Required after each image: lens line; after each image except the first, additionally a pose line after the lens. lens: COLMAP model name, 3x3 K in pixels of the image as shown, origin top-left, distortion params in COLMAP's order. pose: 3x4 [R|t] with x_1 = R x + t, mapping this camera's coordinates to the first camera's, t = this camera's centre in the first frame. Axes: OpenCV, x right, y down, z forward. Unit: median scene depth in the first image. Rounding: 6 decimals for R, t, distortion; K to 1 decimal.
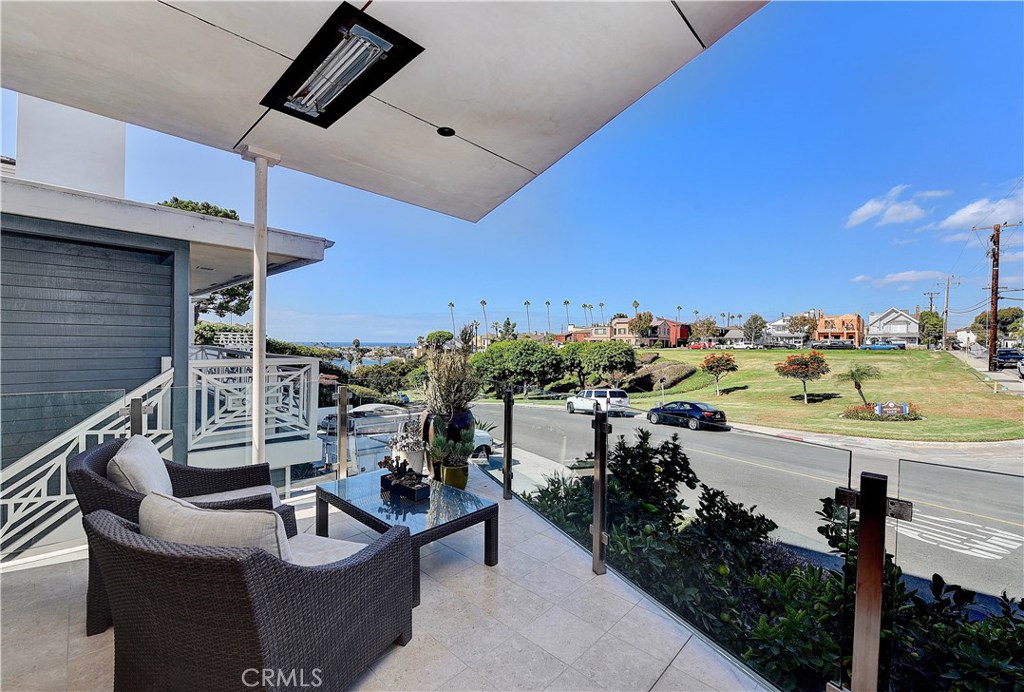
lens RADIAL K [[415.2, 0, 503.4], [0, 415.2, 345.7], [0, 0, 1]] dist [-0.009180, -0.004469]
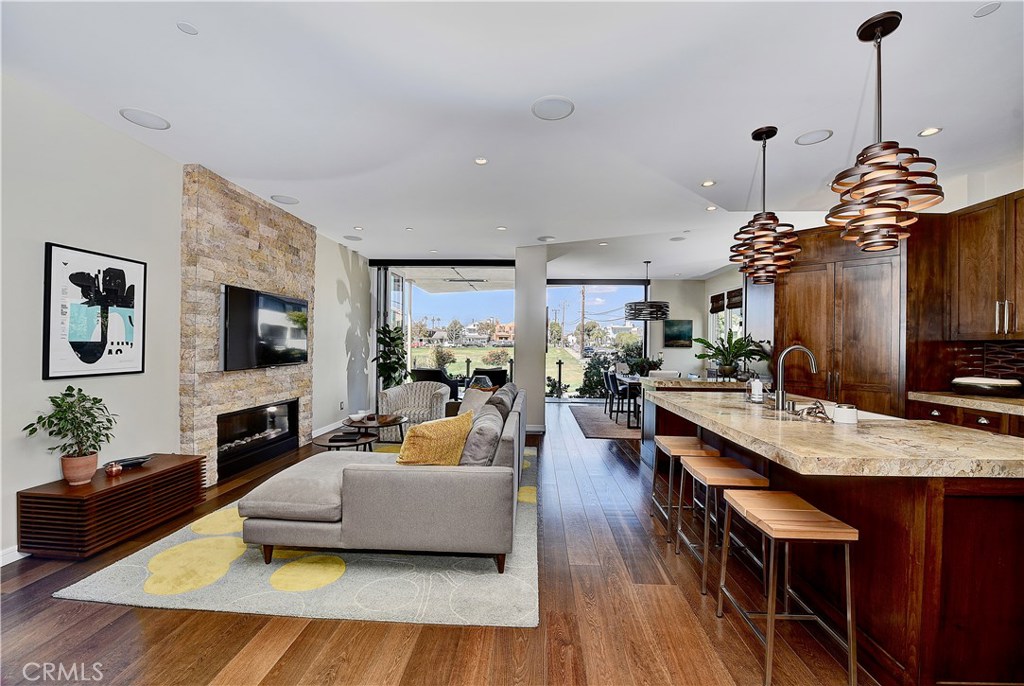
lens RADIAL K [[411.3, 0, 512.8], [0, 411.3, 346.5], [0, 0, 1]] dist [-0.021011, -0.000622]
pose [[0.761135, -0.003105, 0.648586, -0.095672], [0.000471, 0.999991, 0.004235, 0.000345], [-0.648594, -0.002918, 0.761129, -0.086252]]
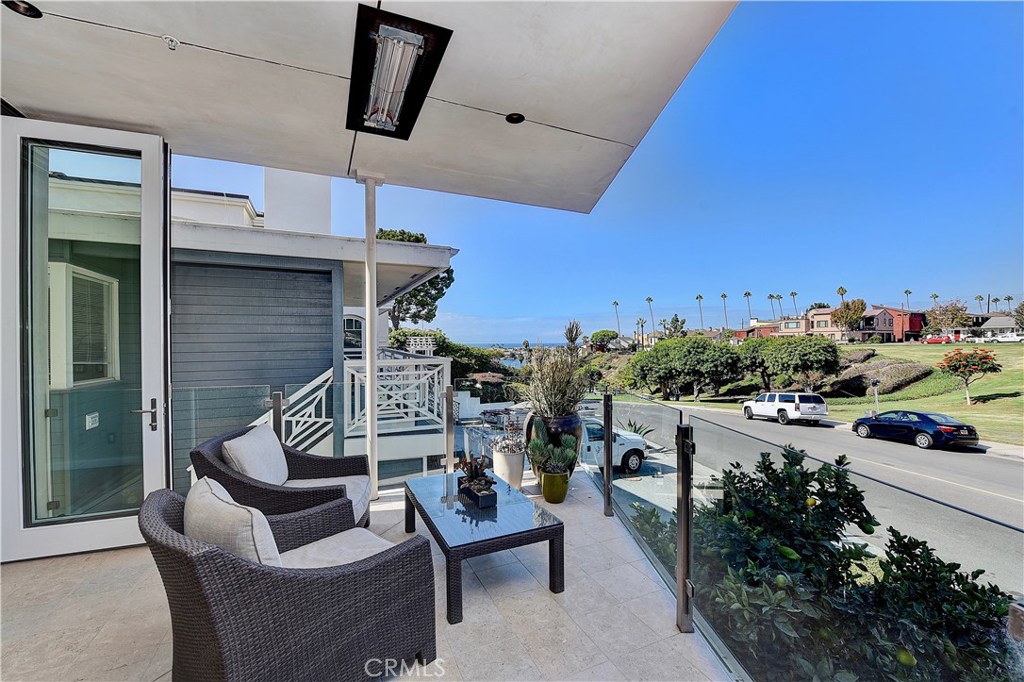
lens RADIAL K [[409.2, 0, 511.6], [0, 409.2, 342.7], [0, 0, 1]] dist [-0.014351, -0.001827]
pose [[0.929036, -0.019145, -0.369494, 0.007955], [0.016873, 0.999814, -0.009379, 0.000149], [0.369604, 0.002479, 0.929186, 0.005711]]
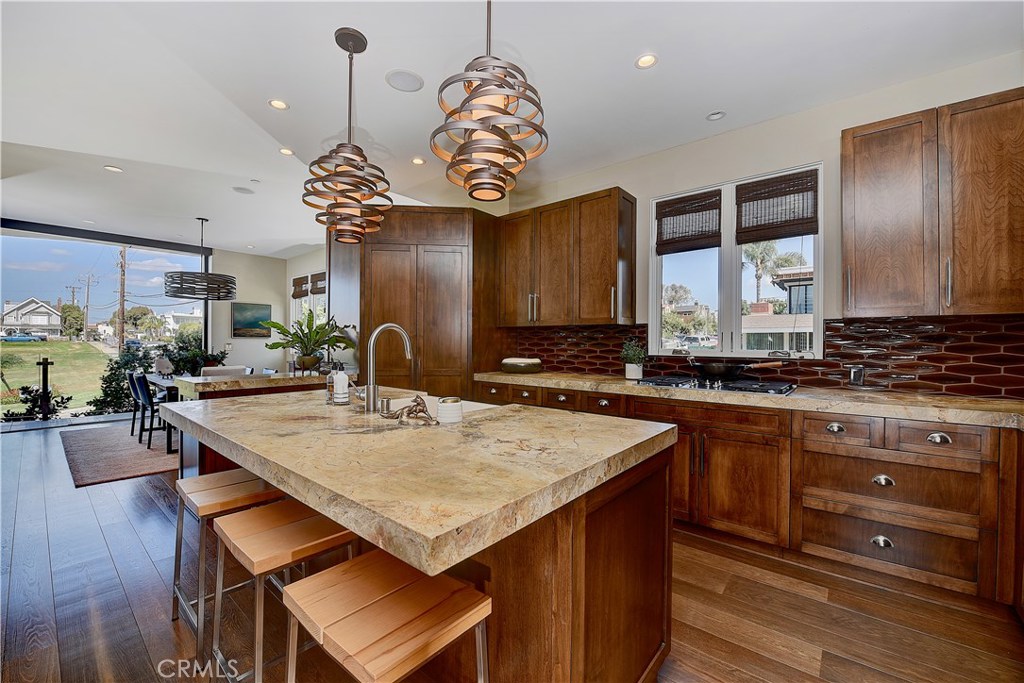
lens RADIAL K [[409.2, 0, 511.6], [0, 409.2, 343.2], [0, 0, 1]] dist [-0.014351, -0.001827]
pose [[-0.065495, -0.013649, 0.997760, -0.081025], [0.000094, 0.999906, 0.013684, 0.001381], [-0.997853, 0.000990, -0.065488, -0.081477]]
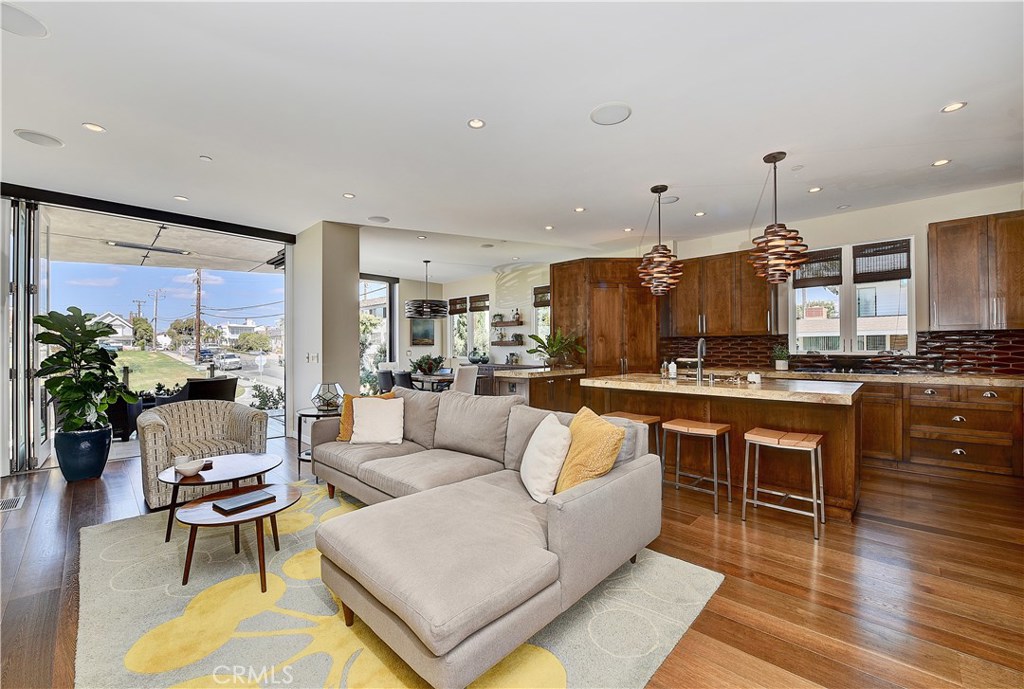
lens RADIAL K [[411.1, 0, 508.8], [0, 411.1, 346.5], [0, 0, 1]] dist [-0.016541, -0.000219]
pose [[0.007805, -0.006895, 0.999946, -0.108685], [0.010864, 0.999918, 0.006810, 0.000897], [-0.999911, 0.010810, 0.007880, -0.049836]]
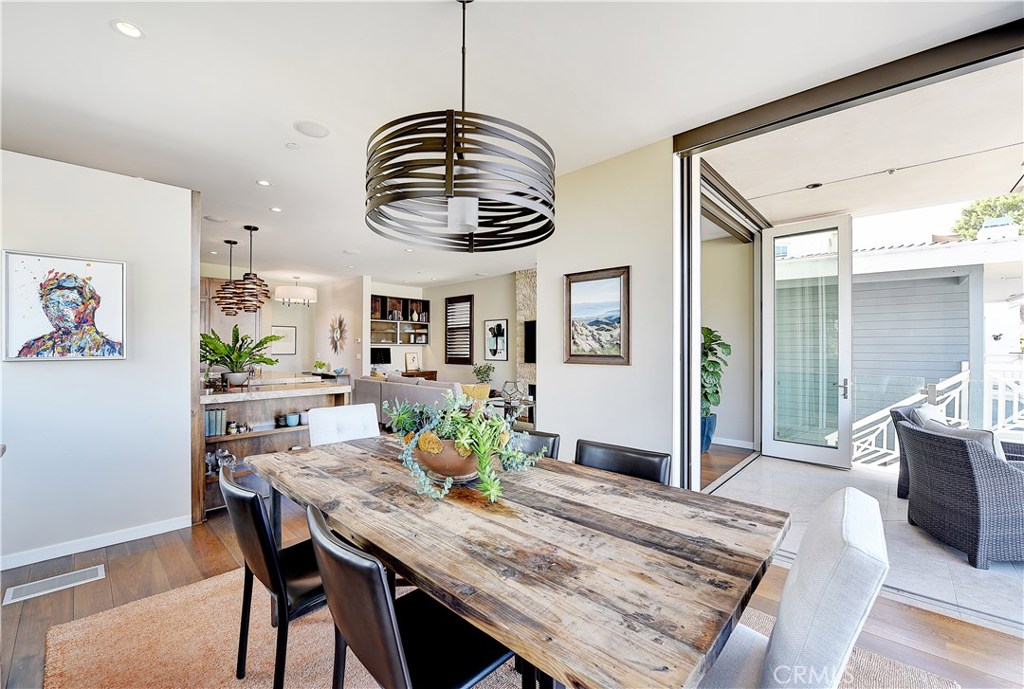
lens RADIAL K [[411.1, 0, 508.8], [0, 411.1, 346.5], [0, 0, 1]] dist [-0.016541, -0.000219]
pose [[0.005398, -0.014610, -0.999879, 0.025153], [-0.009381, 0.999849, -0.014660, 0.001035], [0.999941, 0.009459, 0.005261, -0.024467]]
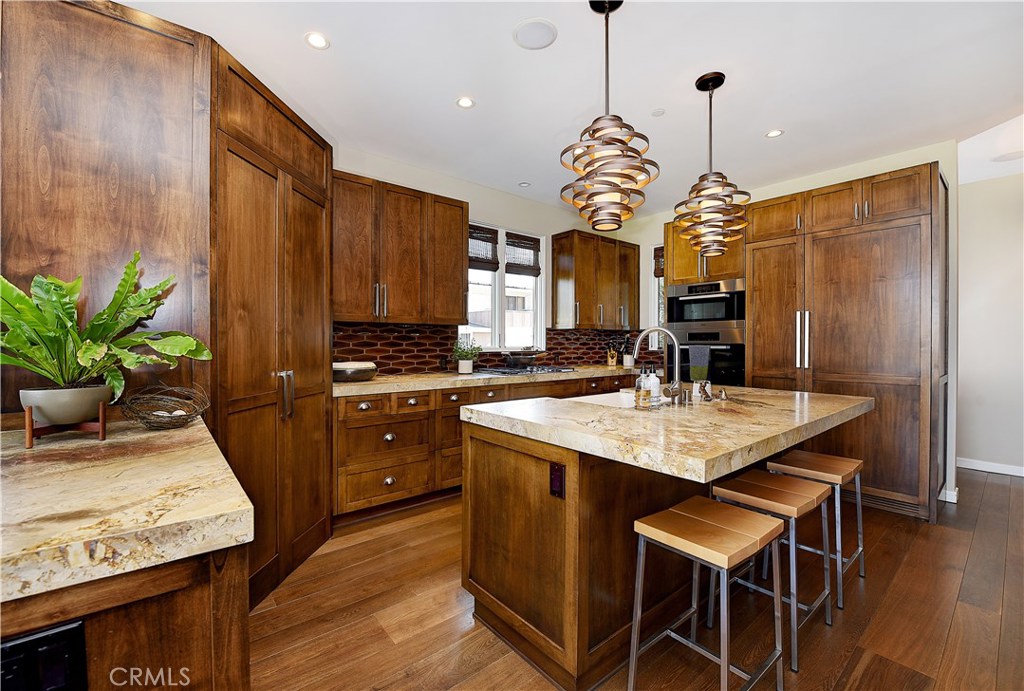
lens RADIAL K [[424.3, 0, 499.9], [0, 424.3, 344.8], [0, 0, 1]] dist [-0.016535, -0.000055]
pose [[-0.990724, -0.013755, 0.135189, -0.046115], [-0.011902, 0.999824, 0.014505, 0.001487], [-0.135365, 0.012761, -0.990714, -0.042606]]
